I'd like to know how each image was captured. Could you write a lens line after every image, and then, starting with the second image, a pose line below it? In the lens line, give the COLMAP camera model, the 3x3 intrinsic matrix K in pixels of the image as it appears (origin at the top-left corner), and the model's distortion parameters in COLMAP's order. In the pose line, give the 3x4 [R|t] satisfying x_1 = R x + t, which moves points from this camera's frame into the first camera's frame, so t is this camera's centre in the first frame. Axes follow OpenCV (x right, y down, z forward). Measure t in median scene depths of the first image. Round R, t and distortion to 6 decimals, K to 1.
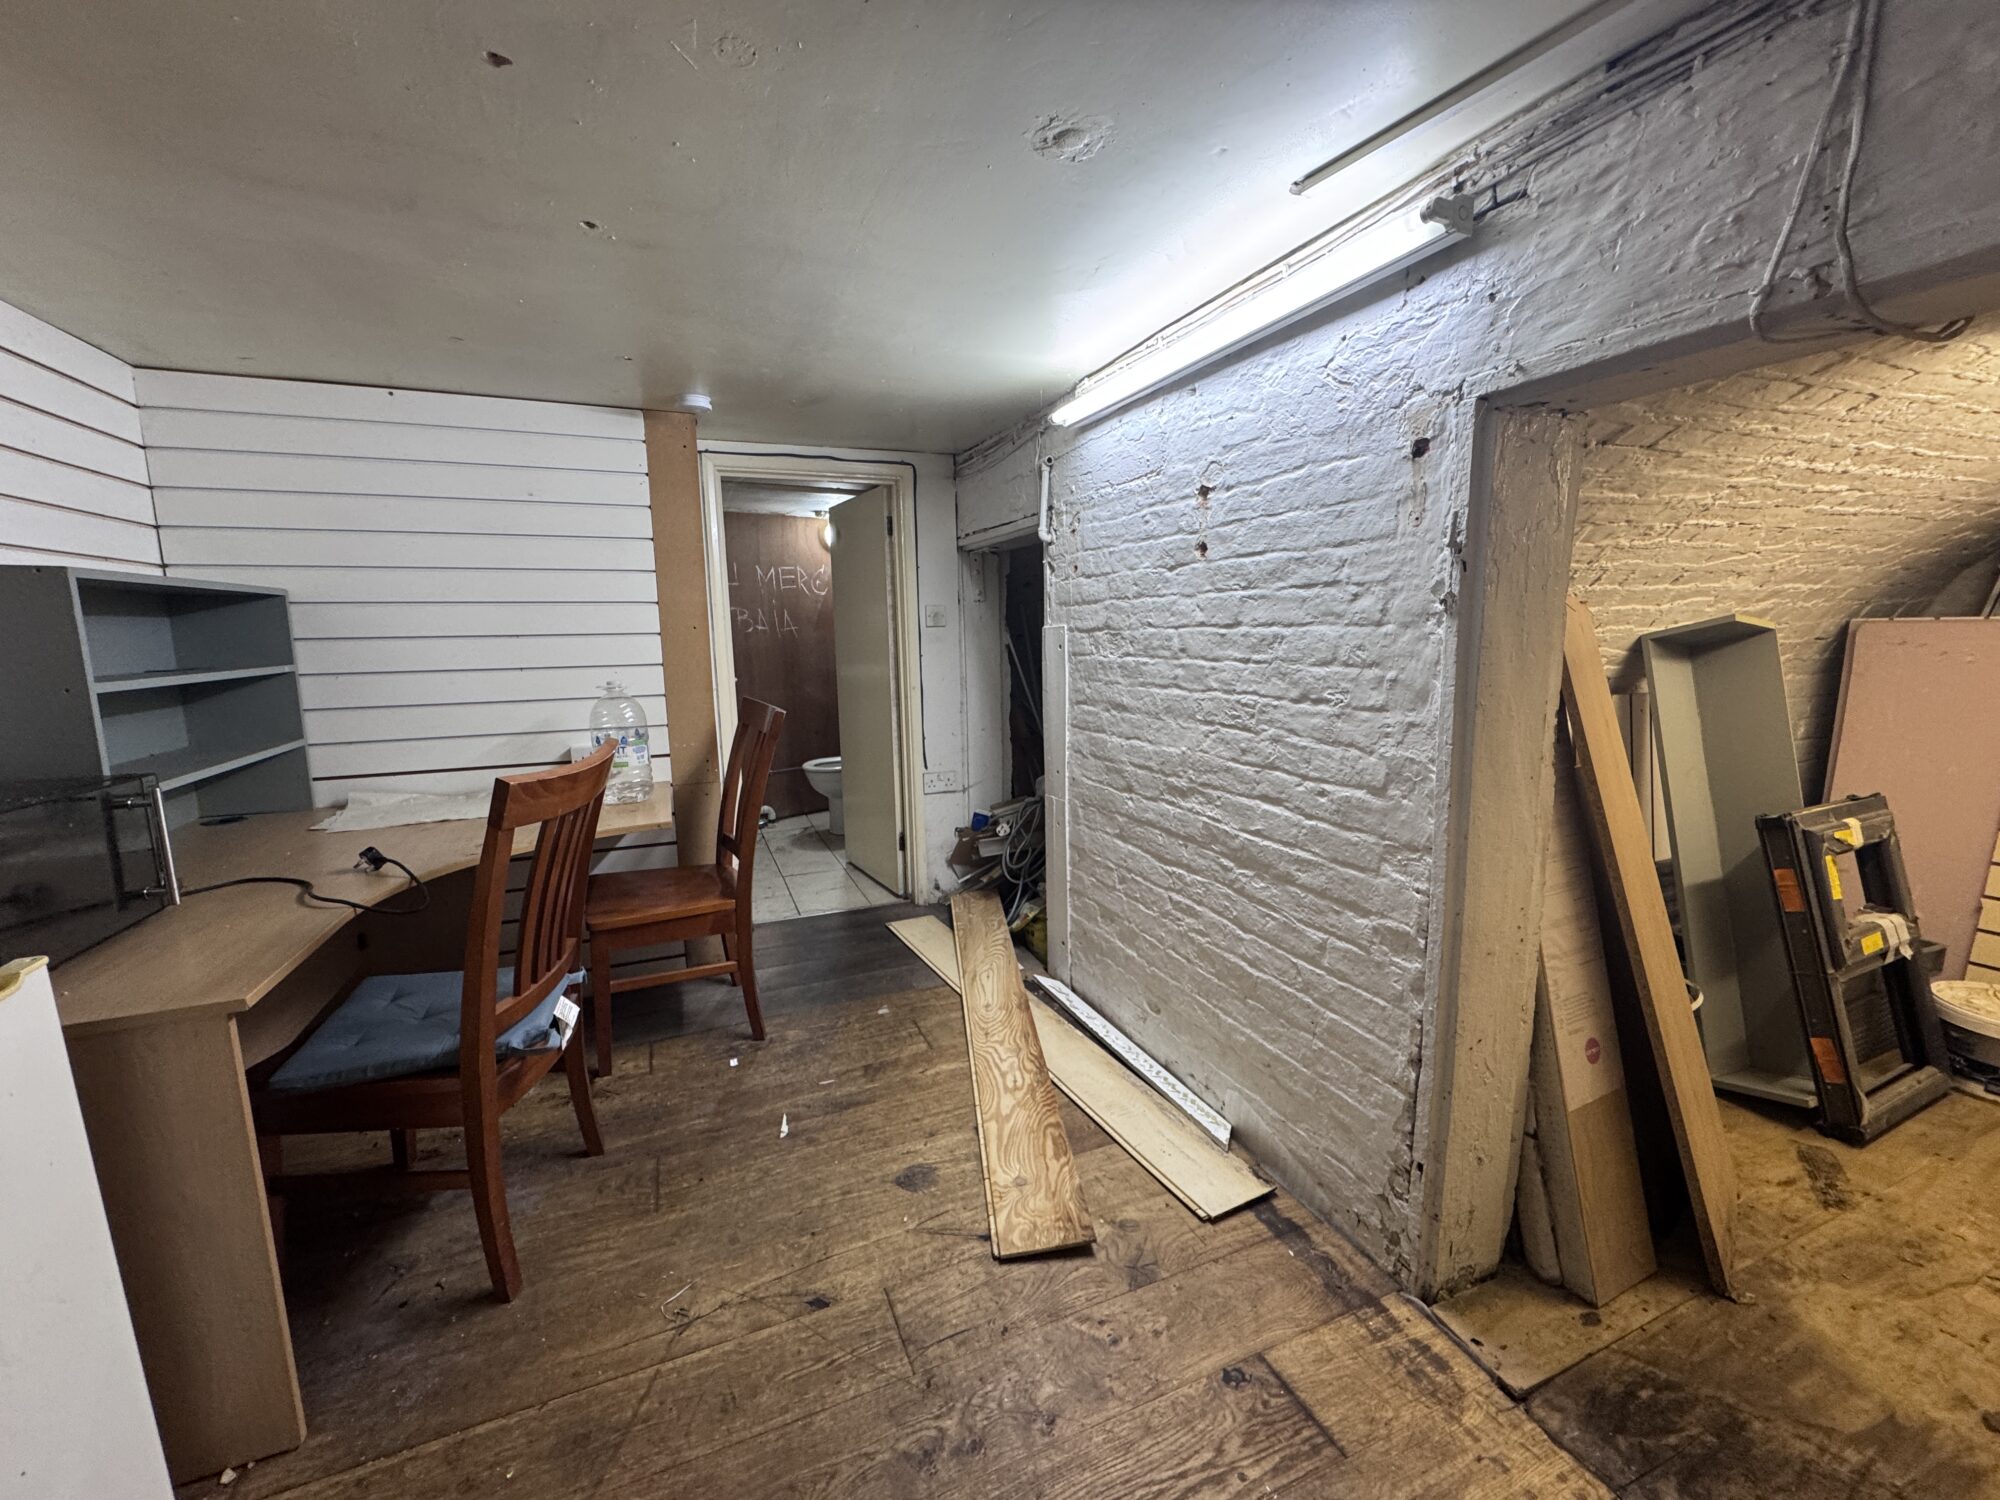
lens RADIAL K [[791.9, 0, 1000.0], [0, 791.9, 750.0], [0, 0, 1]] dist [0.000611, 0.000244]
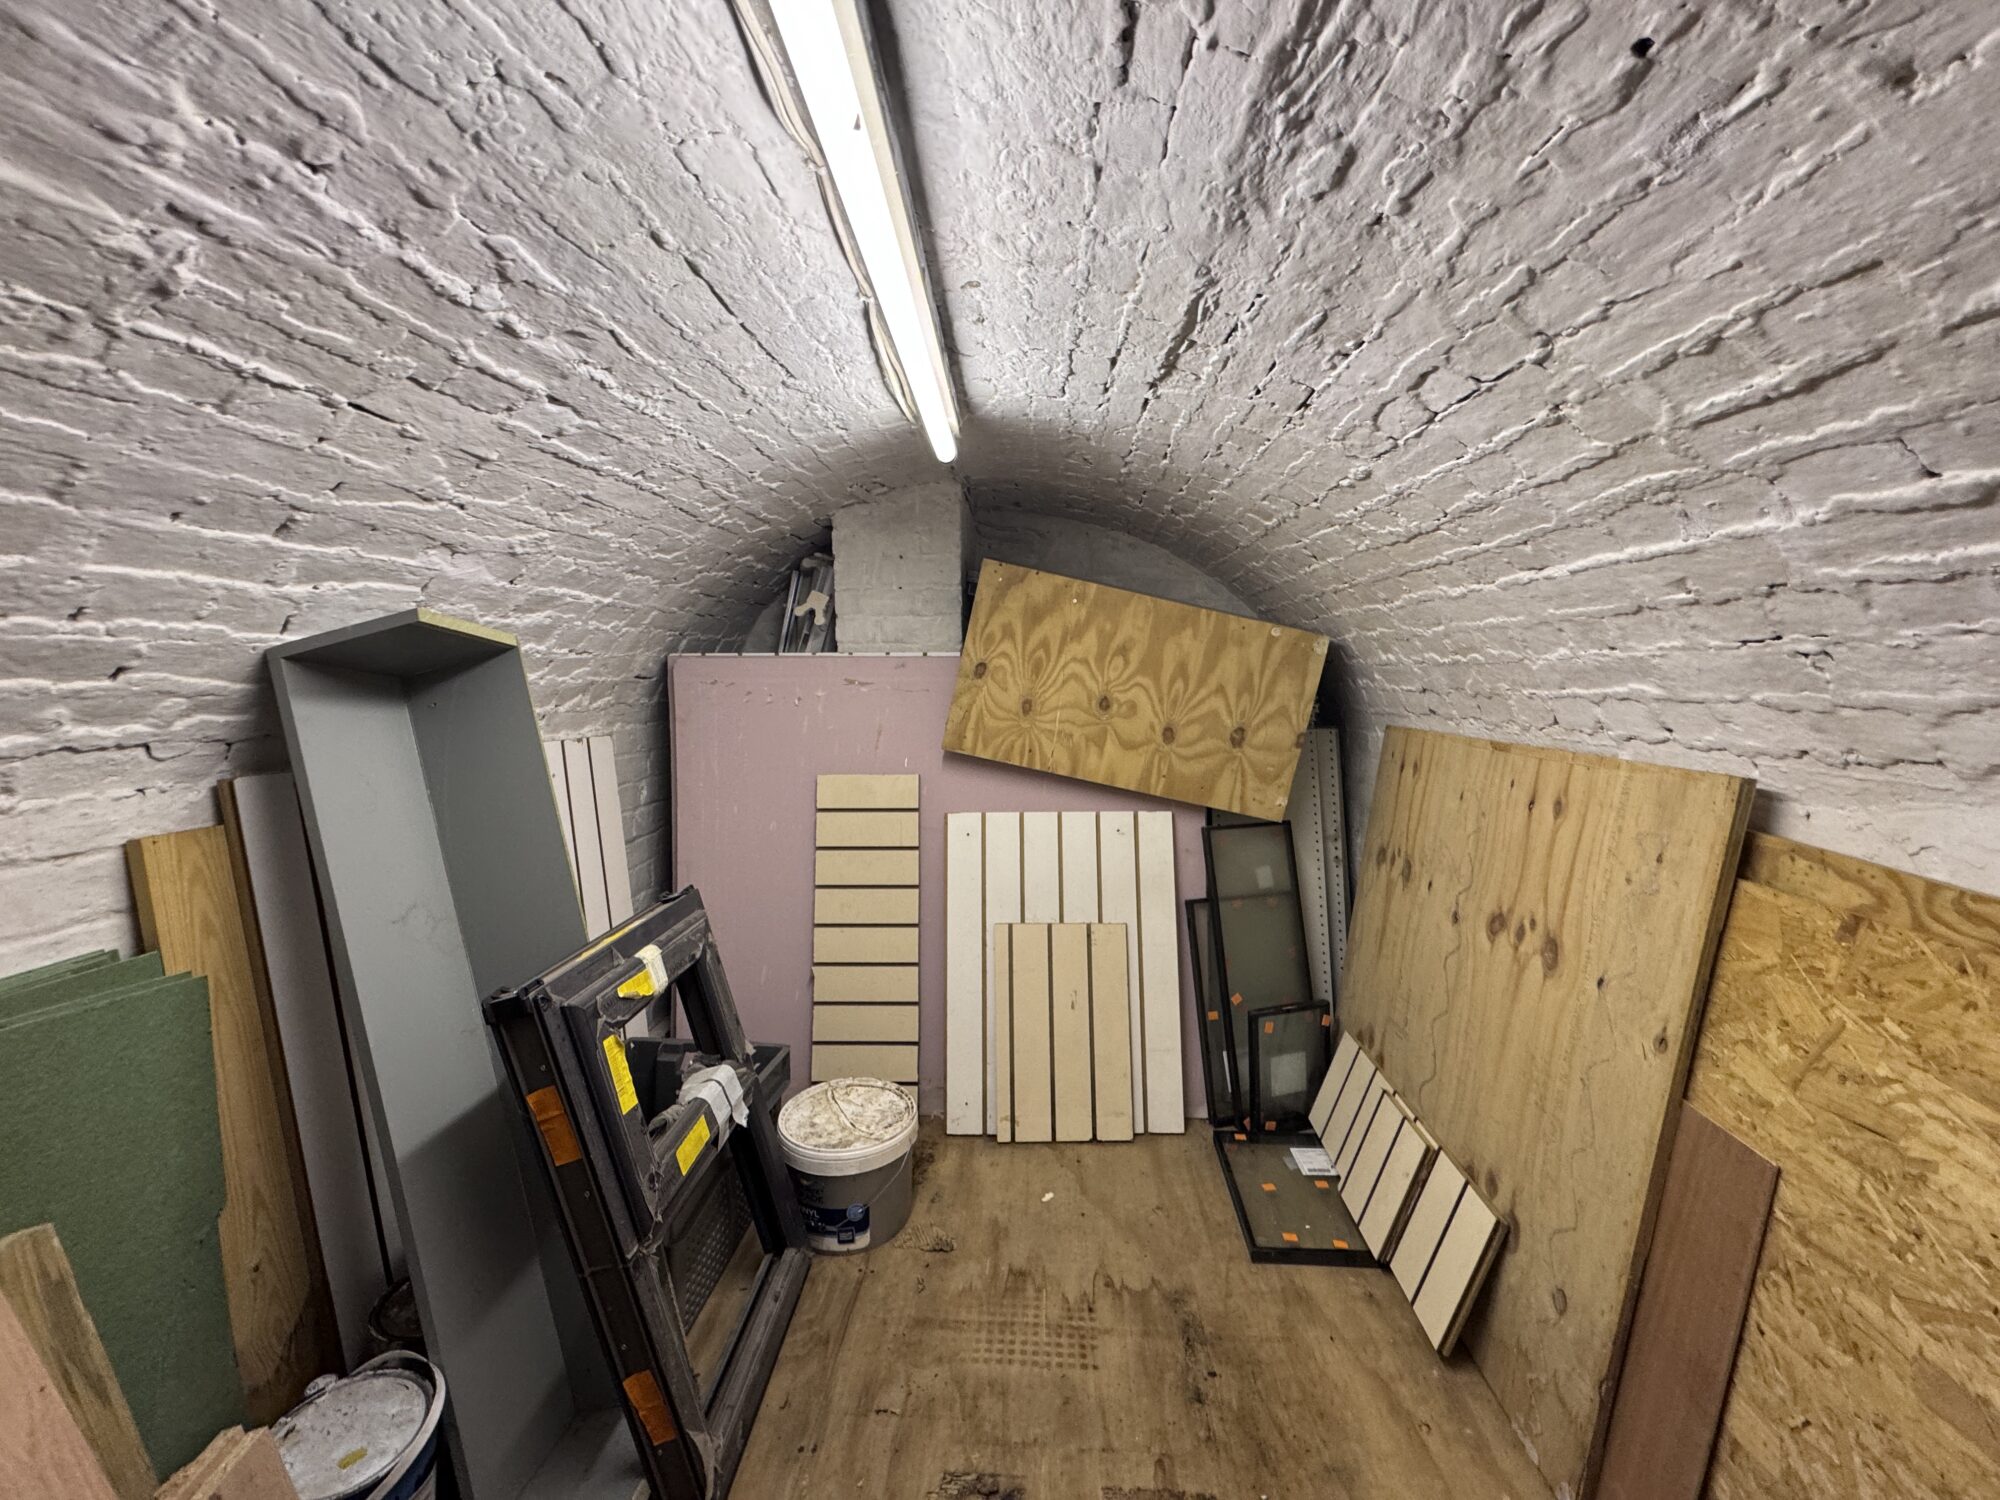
lens RADIAL K [[799.5, 0, 1000.0], [0, 799.5, 750.0], [0, 0, 1]] dist [0.000402, 0.000039]
pose [[0.445506, -0.059977, 0.893267, 0.627448], [0.129965, 0.991517, 0.001756, -0.031986], [-0.885795, 0.115311, 0.449522, 0.441593]]
